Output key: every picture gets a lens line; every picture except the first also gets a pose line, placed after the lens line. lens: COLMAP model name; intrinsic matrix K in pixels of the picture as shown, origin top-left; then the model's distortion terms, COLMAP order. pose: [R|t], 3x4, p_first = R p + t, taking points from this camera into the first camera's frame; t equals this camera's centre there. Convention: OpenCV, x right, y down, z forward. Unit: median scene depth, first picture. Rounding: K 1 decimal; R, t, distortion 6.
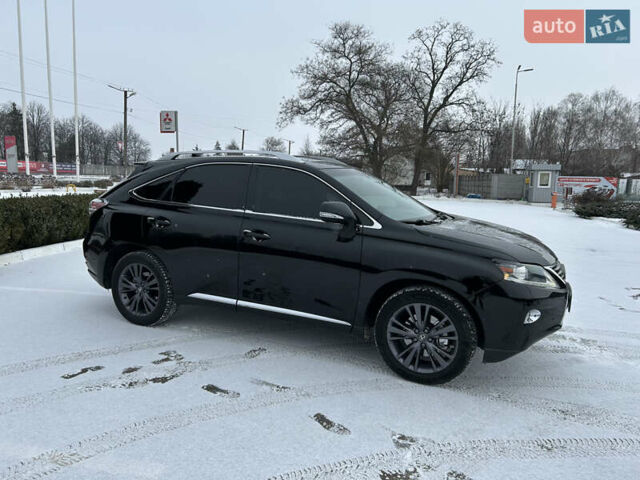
lens RADIAL K [[486.2, 0, 316.5], [0, 486.2, 231.2], [0, 0, 1]] dist [0.049501, -0.044036]
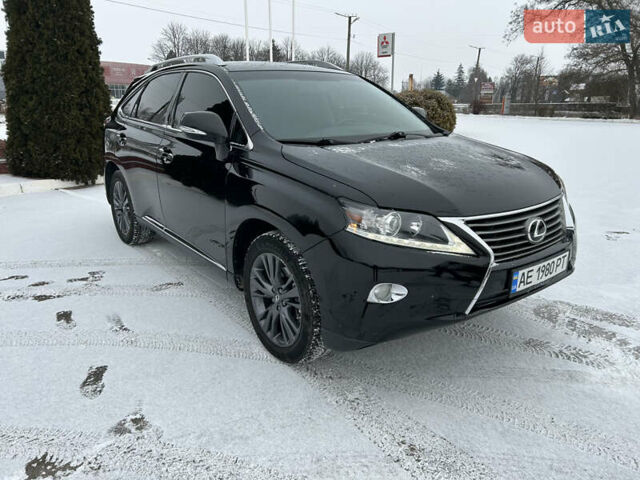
lens RADIAL K [[486.2, 0, 316.5], [0, 486.2, 231.2], [0, 0, 1]] dist [0.049501, -0.044036]
pose [[0.883375, 0.098422, -0.458215, 0.550524], [-0.032206, 0.988137, 0.150157, 0.003193], [0.467558, -0.117888, 0.876066, 0.363590]]
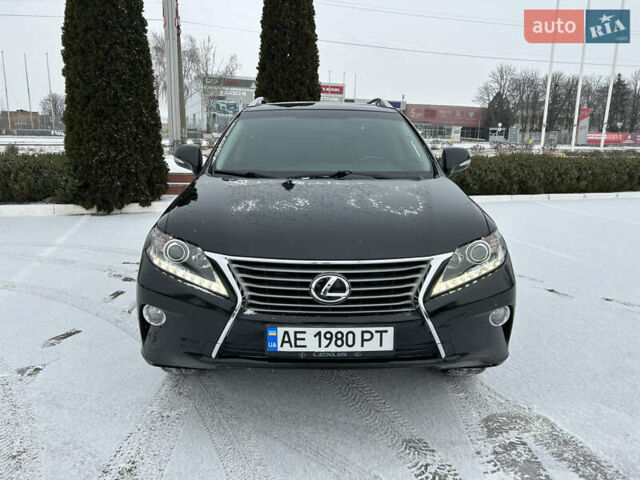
lens RADIAL K [[486.2, 0, 316.5], [0, 486.2, 231.2], [0, 0, 1]] dist [0.049501, -0.044036]
pose [[0.424434, 0.153876, -0.892288, 0.954139], [-0.107984, 0.987023, 0.118849, -0.034764], [0.898997, 0.045909, 0.435542, 0.785442]]
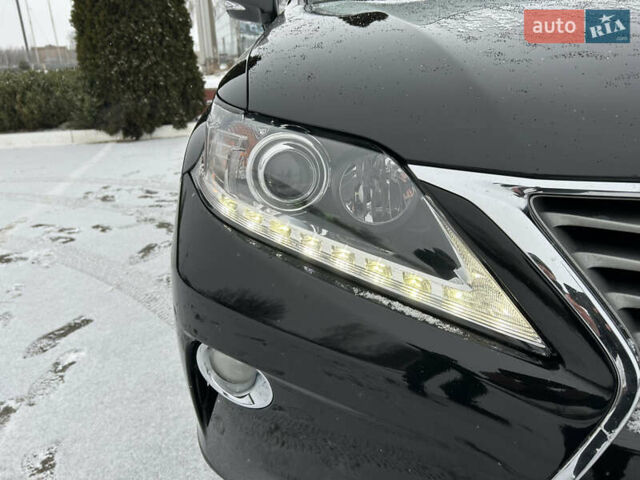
lens RADIAL K [[486.2, 0, 316.5], [0, 486.2, 231.2], [0, 0, 1]] dist [0.049501, -0.044036]
pose [[0.365172, 0.269793, -0.890989, 0.539876], [-0.060464, 0.961938, 0.266495, 0.047886], [0.928974, -0.043444, 0.367586, 0.832631]]
